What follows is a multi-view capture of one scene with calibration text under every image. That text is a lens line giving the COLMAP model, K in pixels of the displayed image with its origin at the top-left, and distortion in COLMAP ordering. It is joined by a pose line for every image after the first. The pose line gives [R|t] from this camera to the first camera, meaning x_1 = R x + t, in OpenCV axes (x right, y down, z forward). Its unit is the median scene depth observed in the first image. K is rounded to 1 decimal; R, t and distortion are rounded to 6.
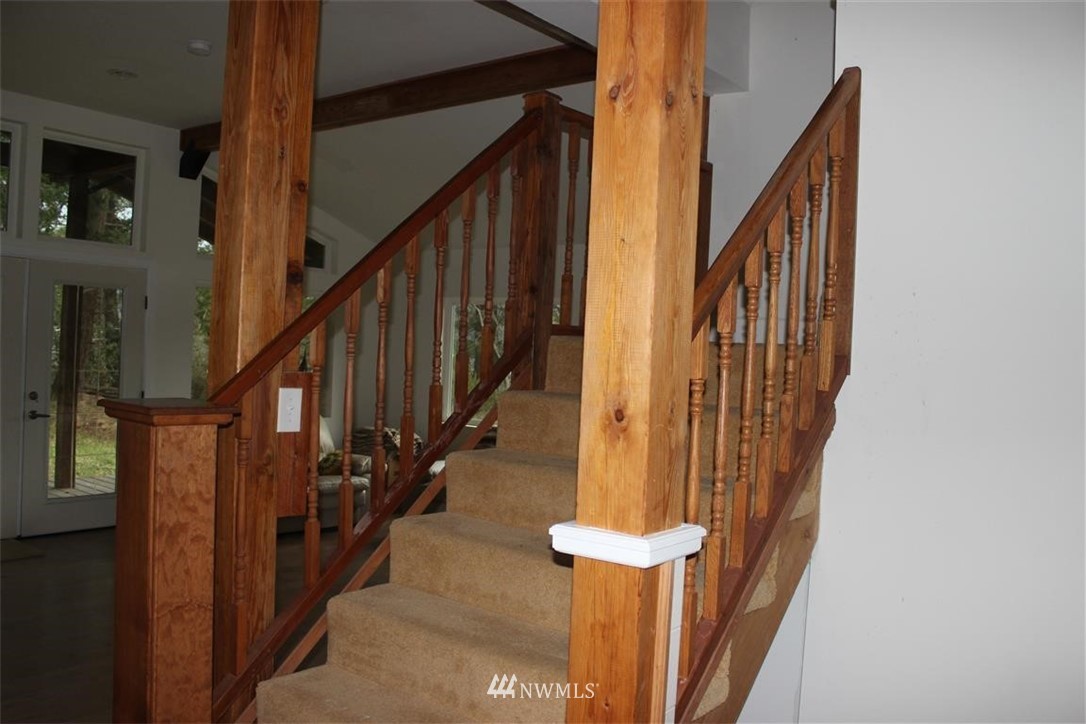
lens RADIAL K [[911.3, 0, 543.0], [0, 911.3, 362.0], [0, 0, 1]] dist [-0.167259, 0.158254]
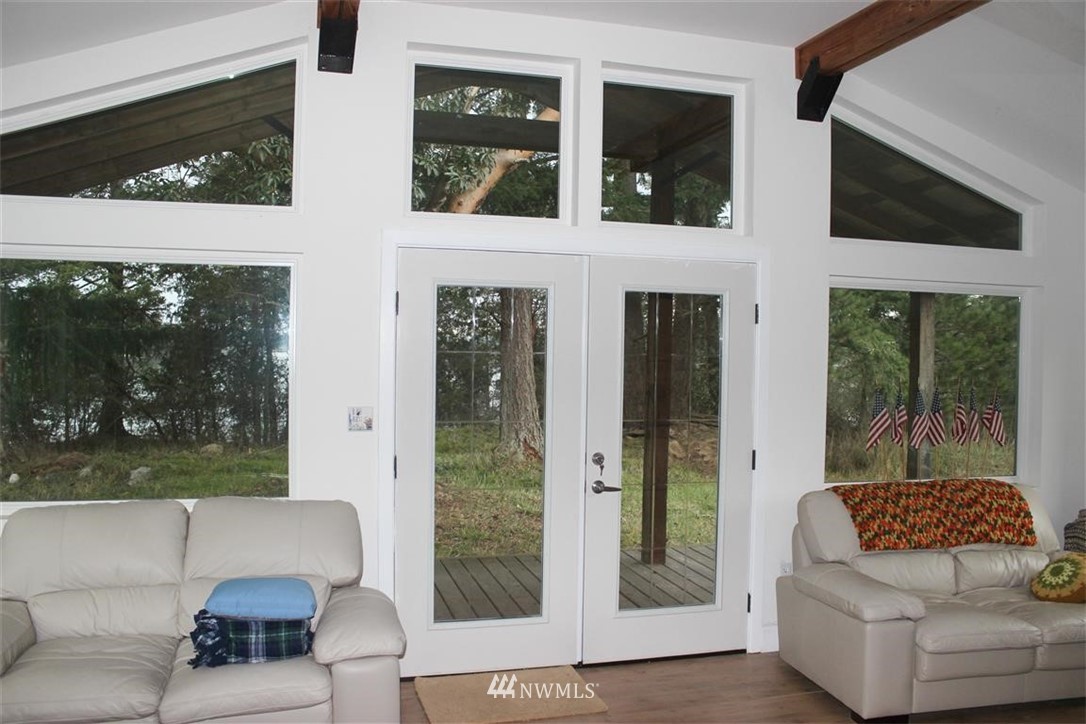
lens RADIAL K [[911.3, 0, 543.0], [0, 911.3, 362.0], [0, 0, 1]] dist [-0.167259, 0.158254]
pose [[0.800778, -0.025269, -0.598428, -0.100617], [0.011695, 0.999579, -0.026558, -0.009203], [0.598847, 0.014269, 0.800736, 0.212986]]
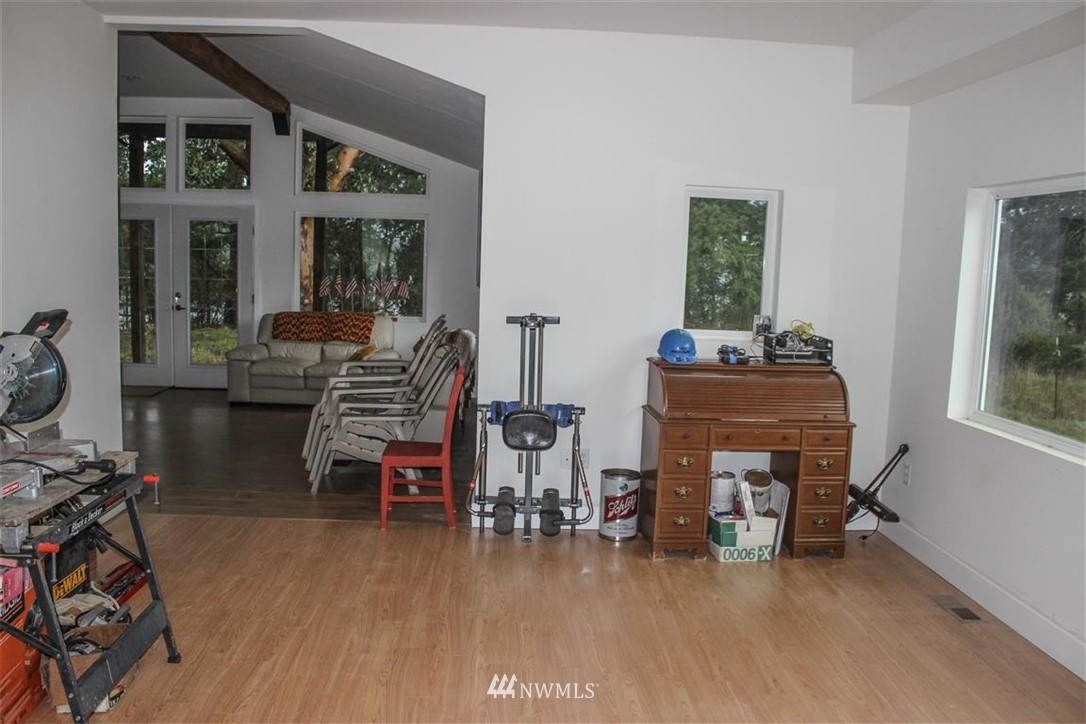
lens RADIAL K [[911.3, 0, 543.0], [0, 911.3, 362.0], [0, 0, 1]] dist [-0.167259, 0.158254]
pose [[0.653003, 0.059584, -0.755008, 0.516824], [-0.013955, 0.997678, 0.066665, 0.021899], [0.757227, -0.032996, 0.652318, 0.242380]]
